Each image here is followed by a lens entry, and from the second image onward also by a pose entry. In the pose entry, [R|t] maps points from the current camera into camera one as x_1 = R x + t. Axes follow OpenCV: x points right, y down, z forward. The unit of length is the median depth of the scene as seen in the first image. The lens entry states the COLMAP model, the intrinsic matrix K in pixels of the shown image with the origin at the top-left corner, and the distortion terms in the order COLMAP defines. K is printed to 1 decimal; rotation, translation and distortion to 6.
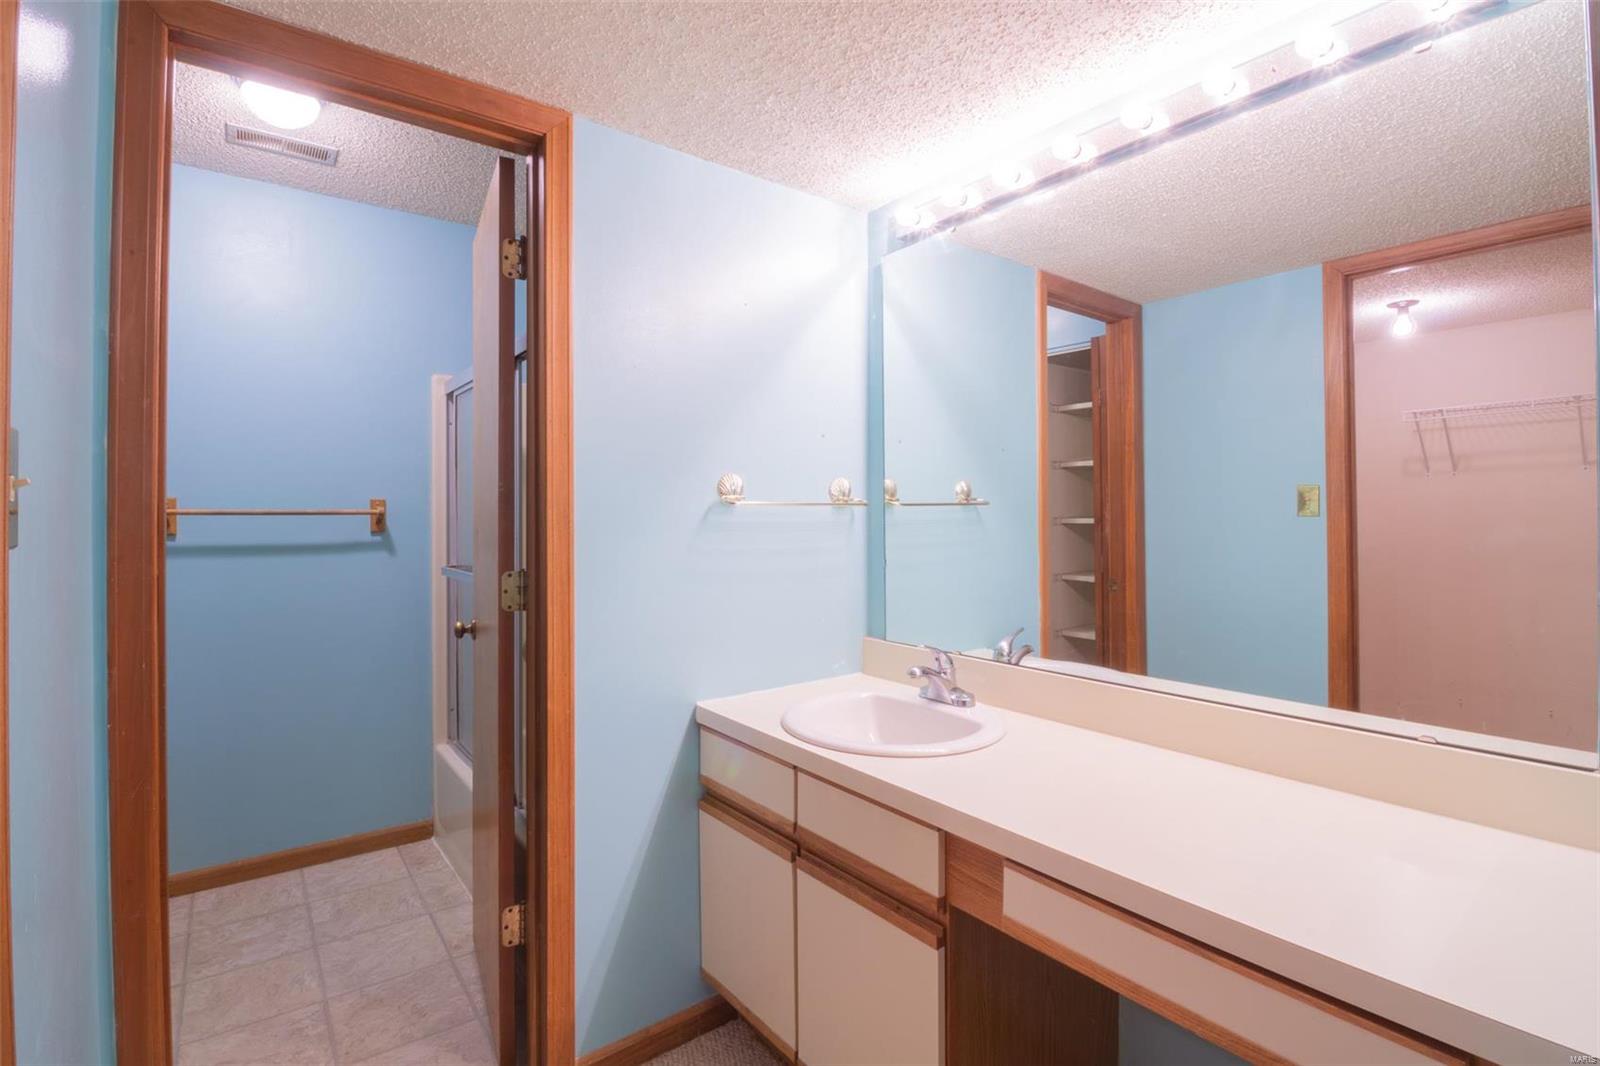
lens RADIAL K [[743.7, 0, 798.5], [0, 743.7, 522.3], [0, 0, 1]] dist [0.001477, -0.004599]
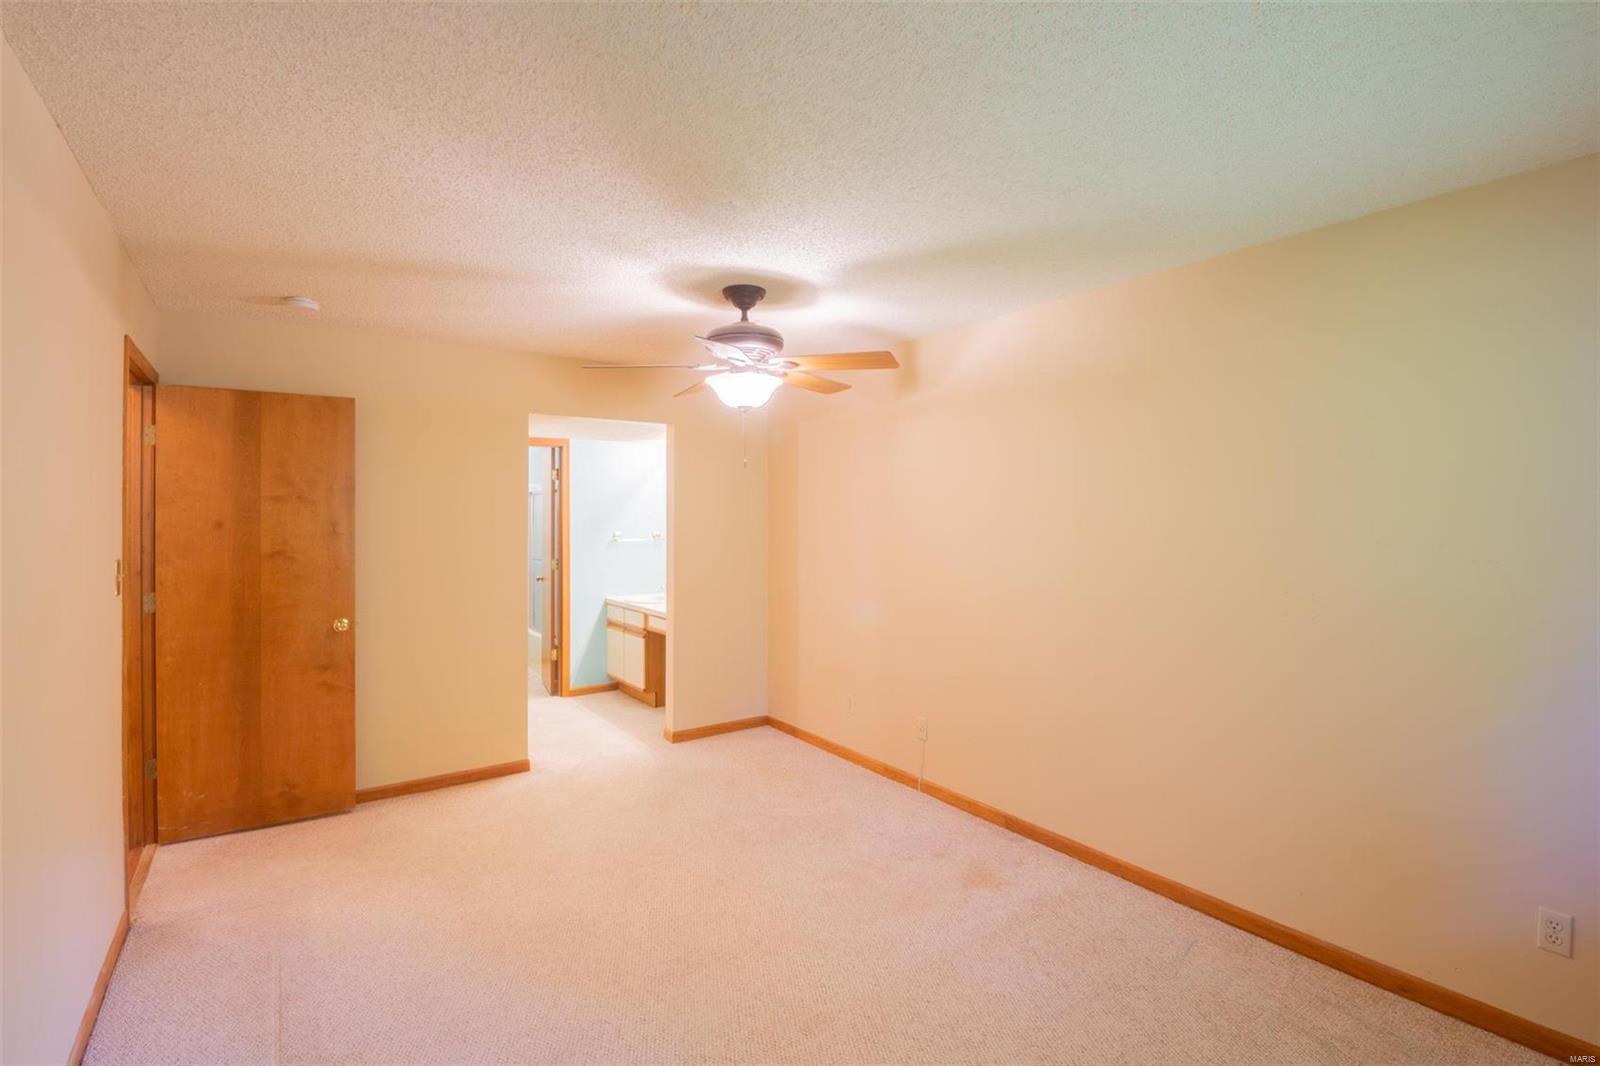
lens RADIAL K [[743.7, 0, 803.8], [0, 743.7, 520.9], [0, 0, 1]] dist [0.001477, -0.004599]
pose [[0.998628, -0.003626, -0.052231, 0.972398], [0.003625, 0.999993, -0.000112, -0.110520], [0.052231, -0.000078, 0.998635, -2.438141]]
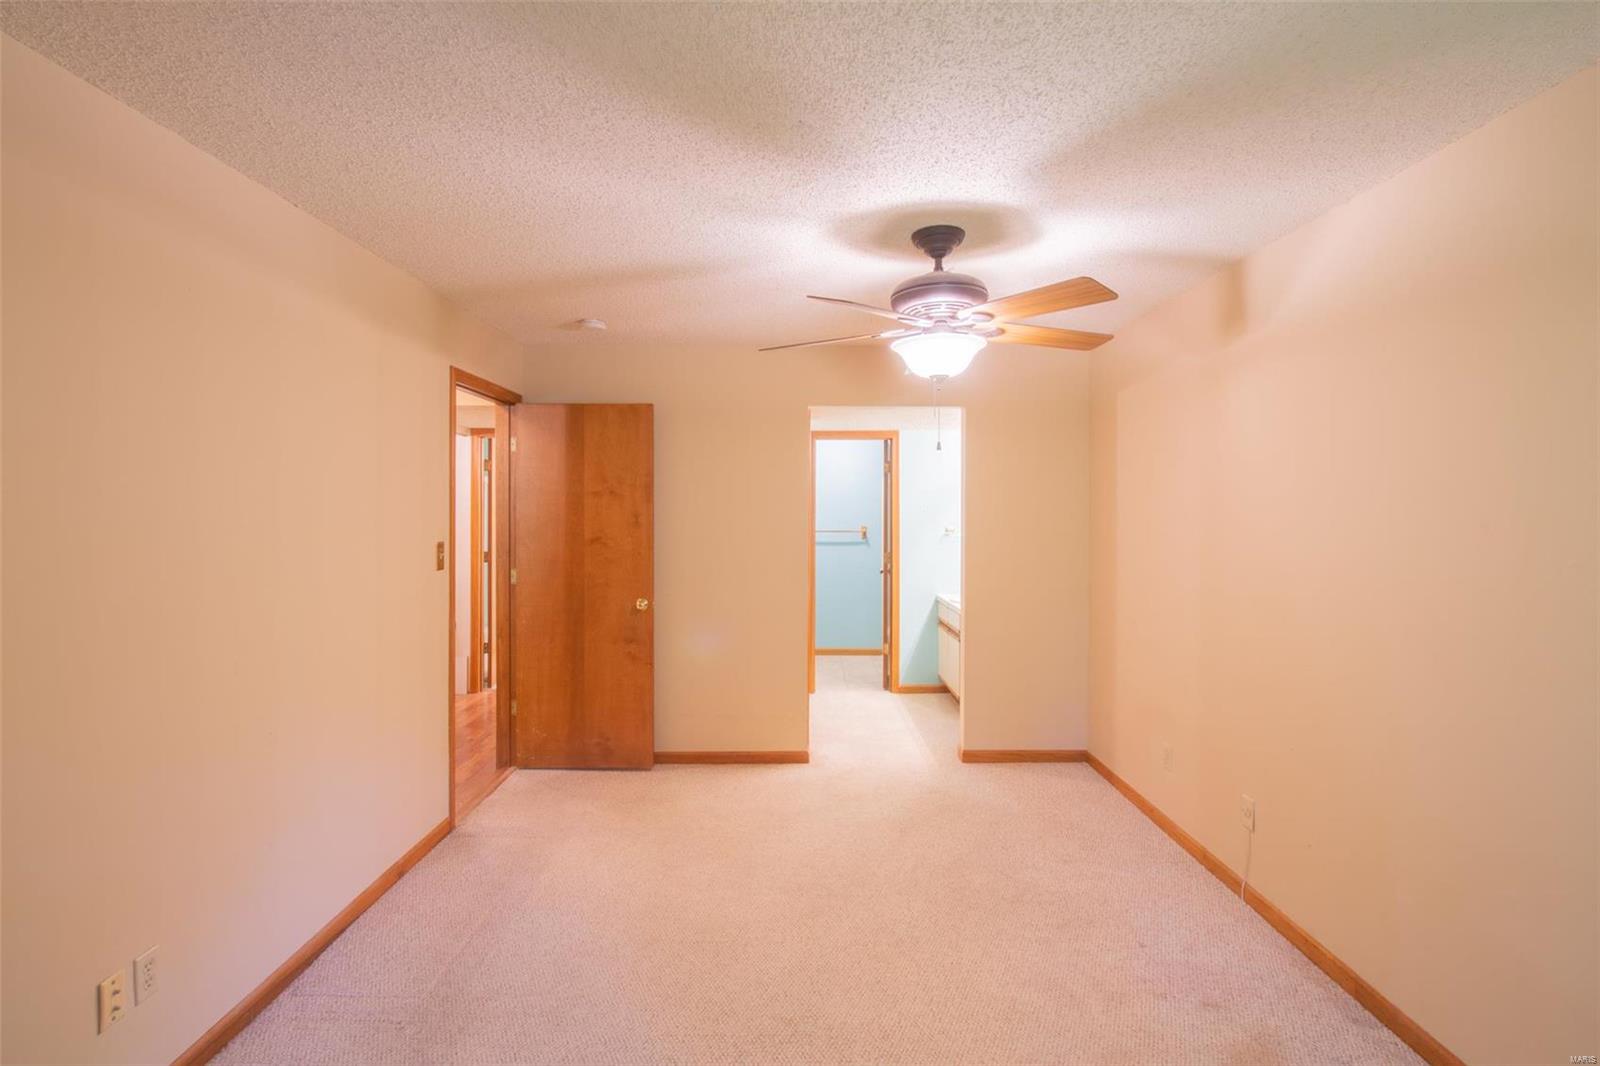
lens RADIAL K [[743.7, 0, 806.5], [0, 743.7, 519.4], [0, 0, 1]] dist [0.001477, -0.004599]
pose [[0.799683, 0.006834, -0.600383, 1.392514], [-0.003975, 0.999974, 0.006088, -0.110380], [0.600409, -0.002482, 0.799689, -2.014569]]
